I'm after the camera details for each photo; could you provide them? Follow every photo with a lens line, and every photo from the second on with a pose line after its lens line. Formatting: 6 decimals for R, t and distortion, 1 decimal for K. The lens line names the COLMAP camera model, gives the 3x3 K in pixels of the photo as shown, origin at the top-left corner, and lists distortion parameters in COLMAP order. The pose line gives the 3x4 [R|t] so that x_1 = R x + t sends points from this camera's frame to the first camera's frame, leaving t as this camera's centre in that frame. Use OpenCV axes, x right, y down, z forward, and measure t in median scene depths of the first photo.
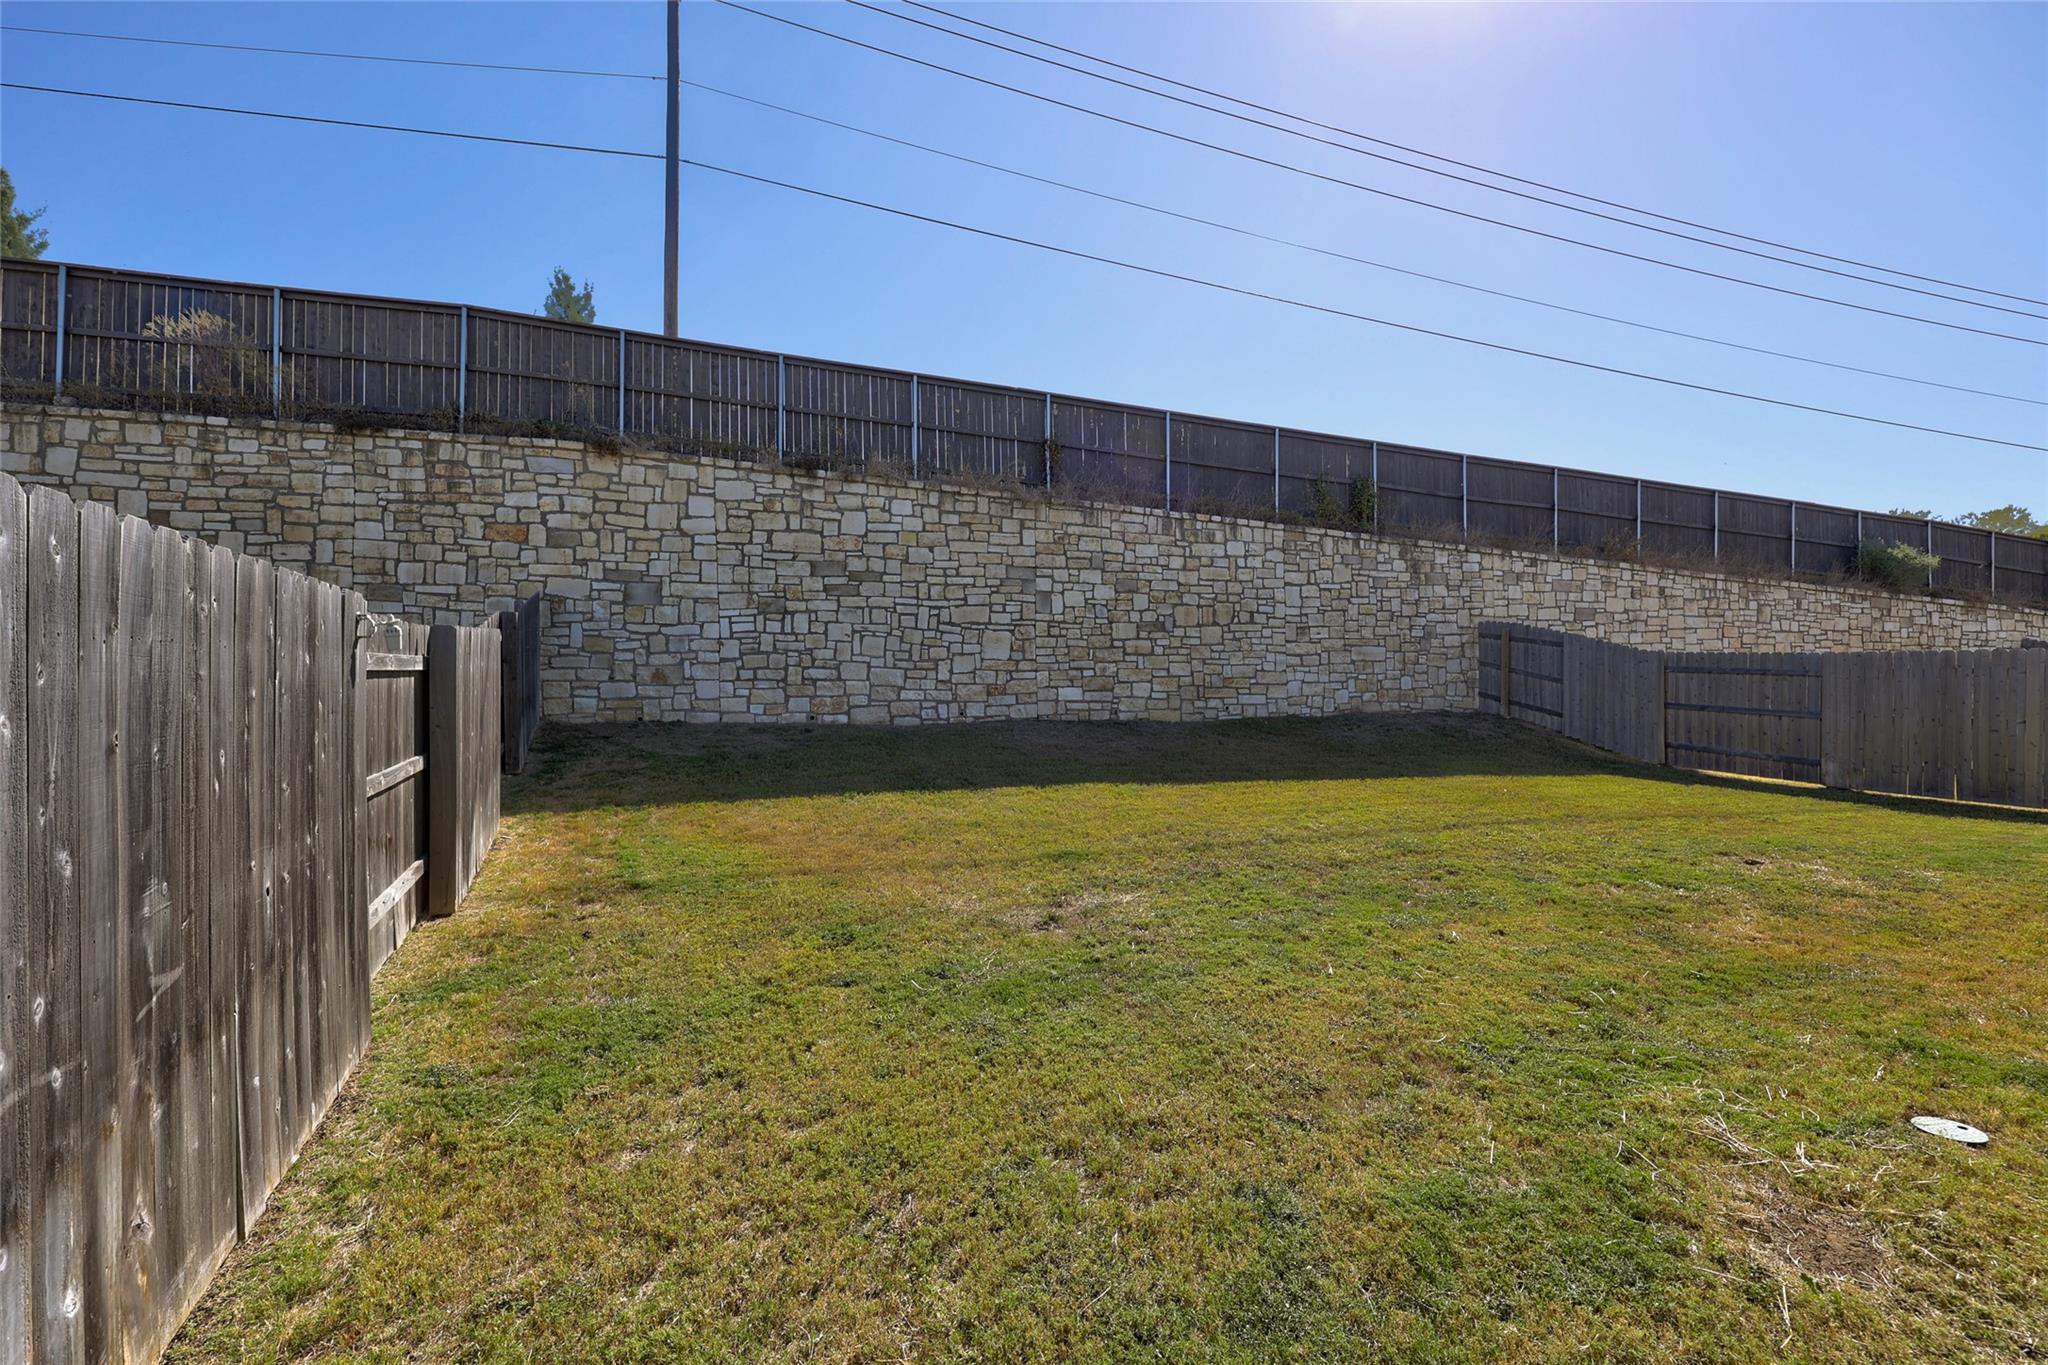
lens RADIAL K [[822.3, 0, 1024.0], [0, 822.3, 682.5], [0, 0, 1]] dist [-0.001916, -0.000718]
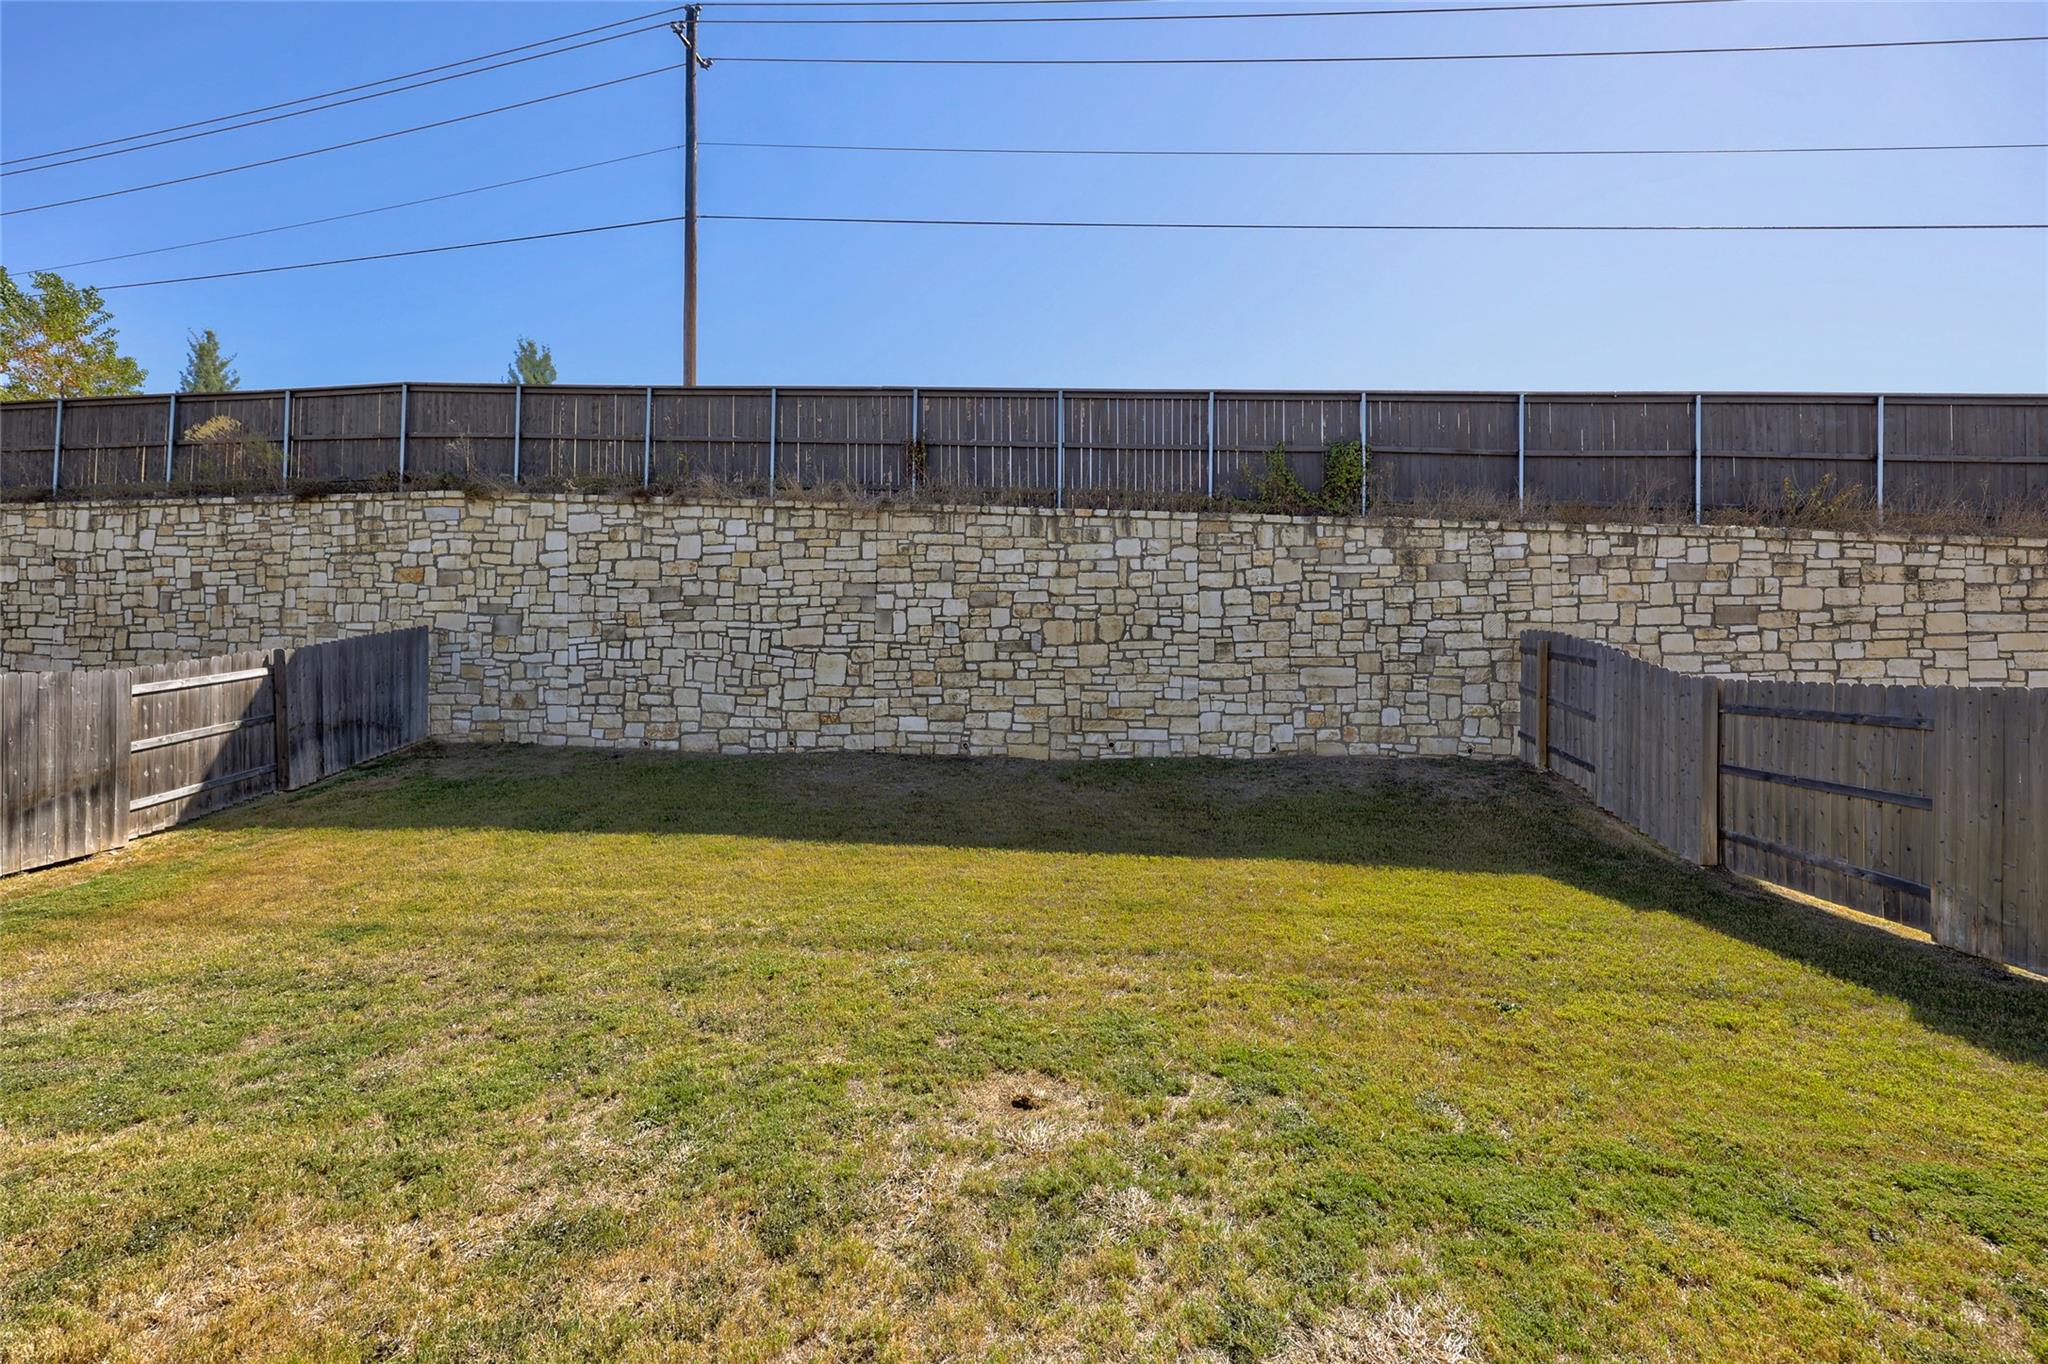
lens RADIAL K [[822.3, 0, 1024.0], [0, 822.3, 682.0], [0, 0, 1]] dist [-0.001916, -0.000718]
pose [[0.921140, 0.003593, -0.389214, 0.520527], [-0.007729, 0.999929, -0.009061, -0.024722], [0.389154, 0.011355, 0.921103, 0.235701]]
